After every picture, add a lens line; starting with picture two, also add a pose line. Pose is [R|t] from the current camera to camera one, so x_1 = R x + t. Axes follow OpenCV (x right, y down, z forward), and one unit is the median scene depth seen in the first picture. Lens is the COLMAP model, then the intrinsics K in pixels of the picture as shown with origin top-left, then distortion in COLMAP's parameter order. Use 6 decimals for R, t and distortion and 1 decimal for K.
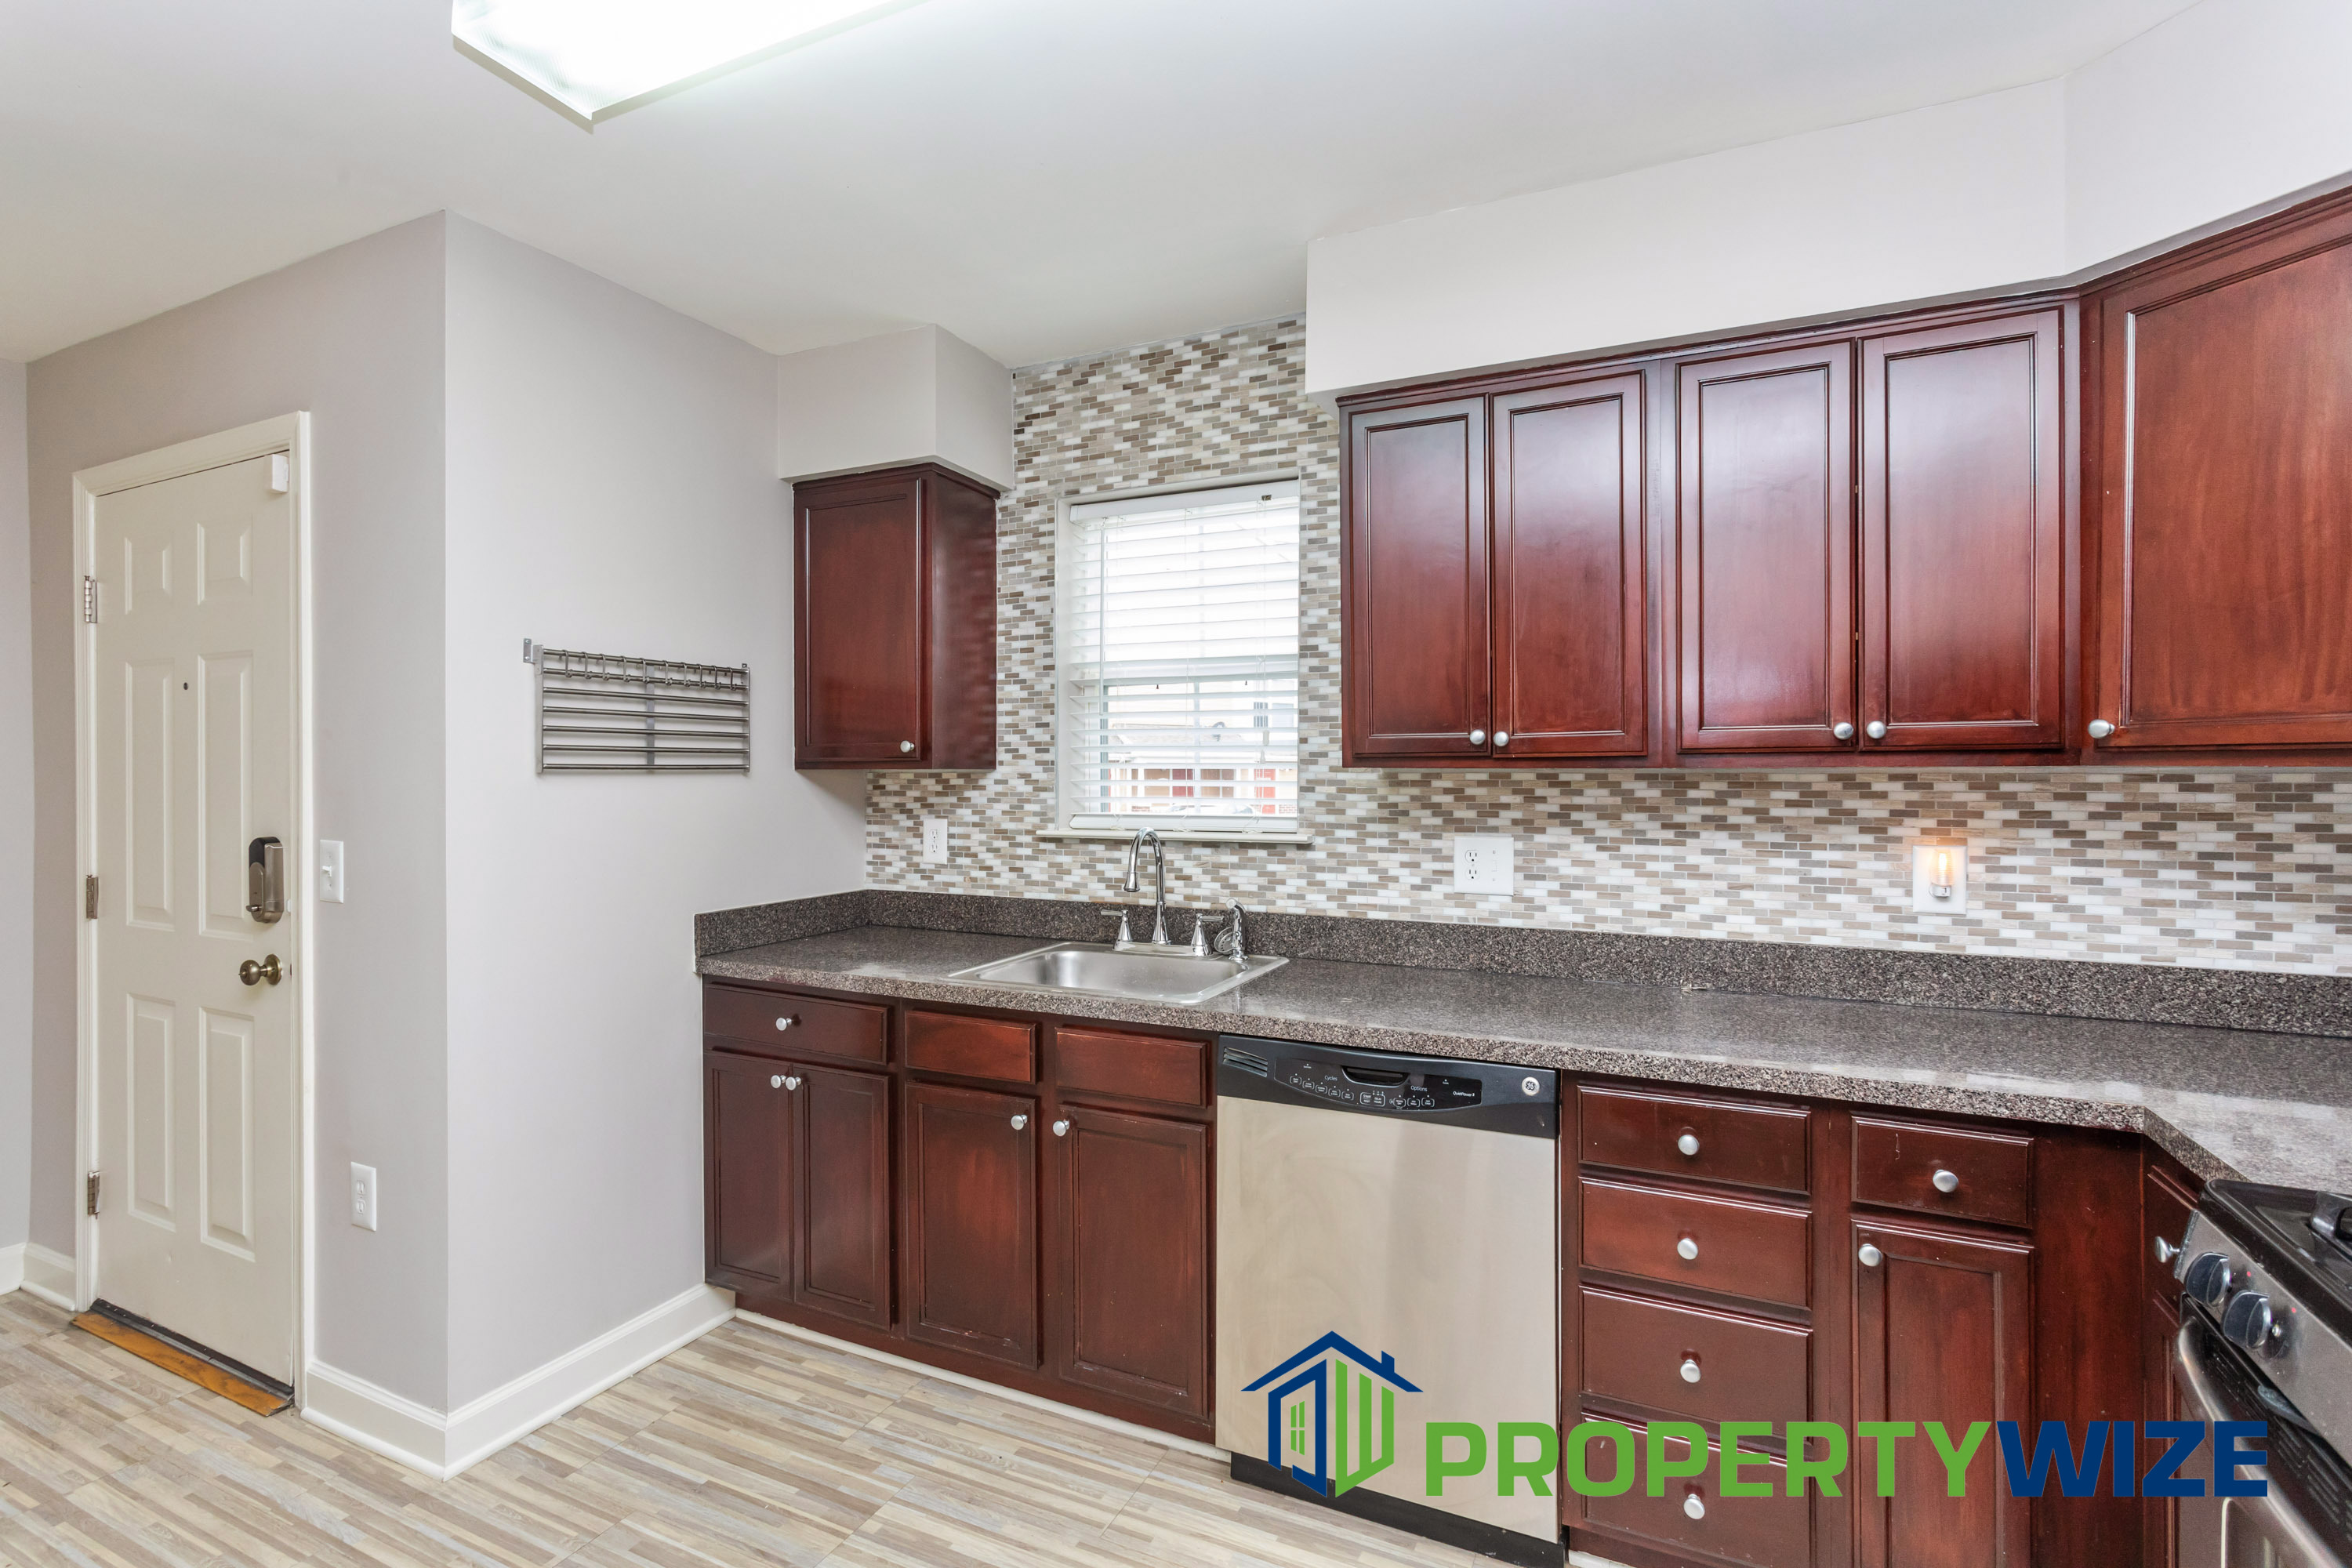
lens RADIAL K [[1111.0, 0, 1173.8], [0, 1111.0, 781.4], [0, 0, 1]] dist [0.004779, 0.001809]
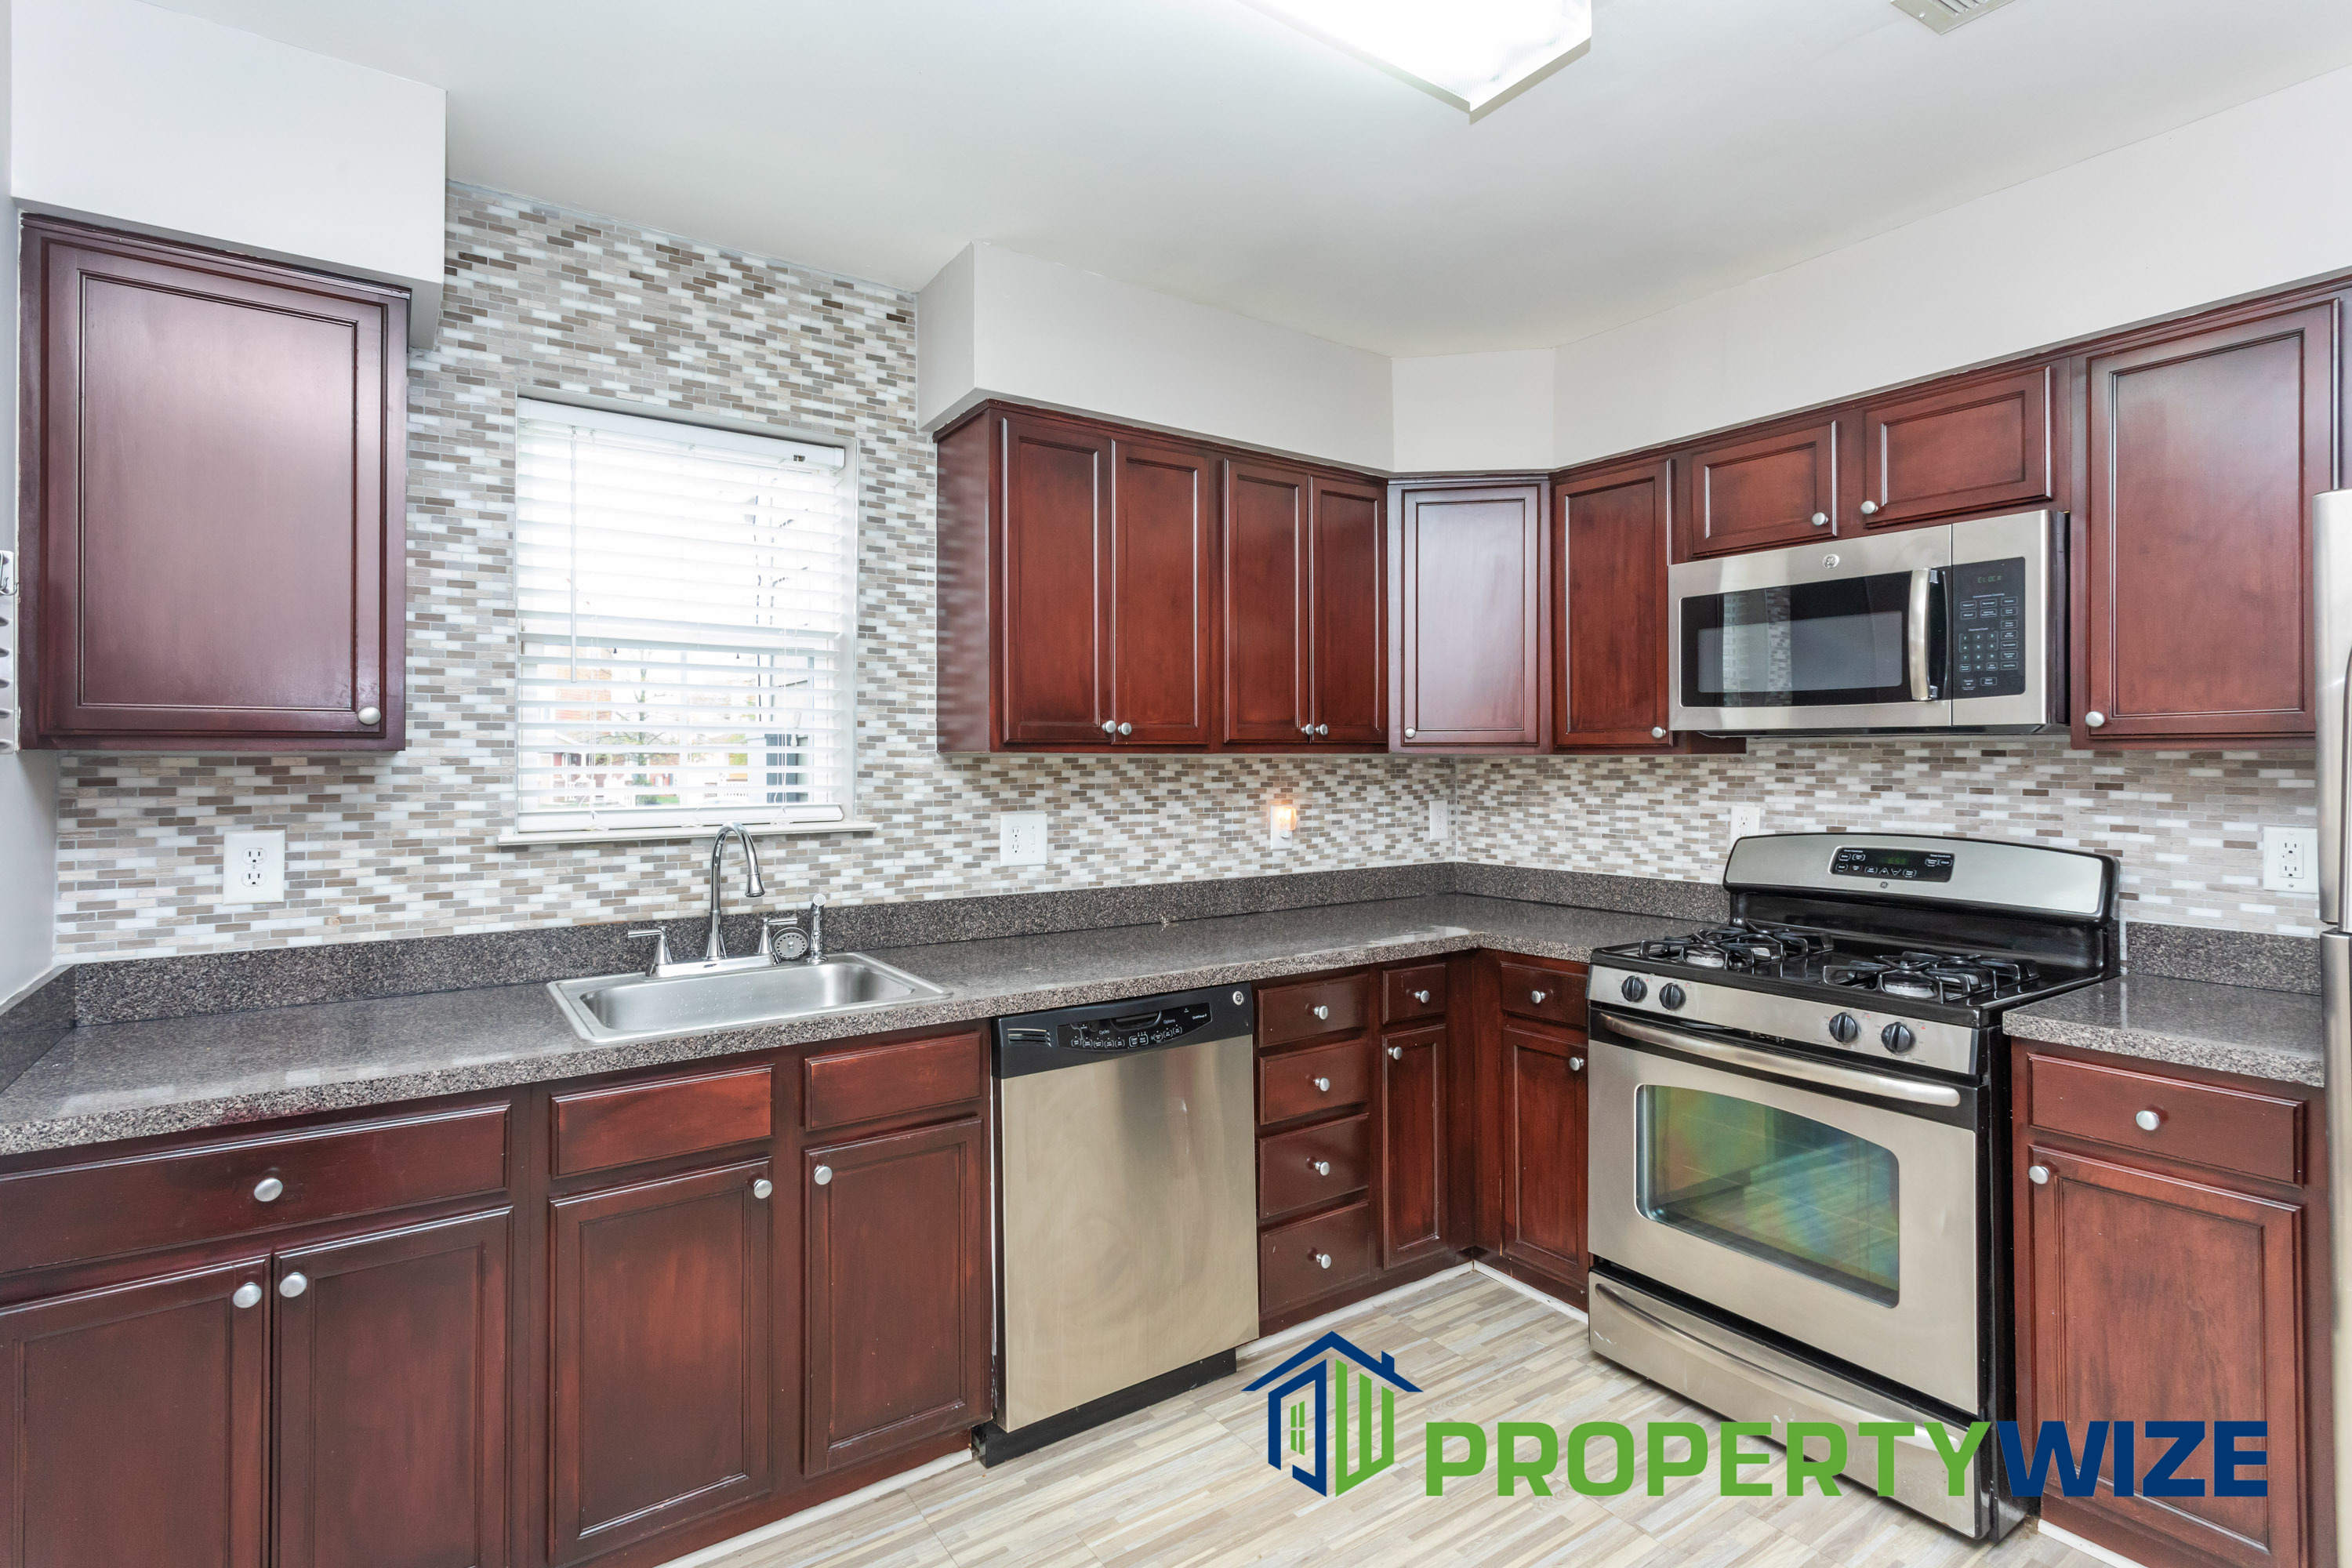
lens RADIAL K [[1111.0, 0, 1168.1], [0, 1111.0, 762.1], [0, 0, 1]] dist [0.004779, 0.001809]
pose [[0.507828, -0.002645, 0.861454, -0.575127], [0.006309, 0.999980, -0.000648, -0.001449], [-0.861435, 0.005764, 0.507835, 0.281586]]
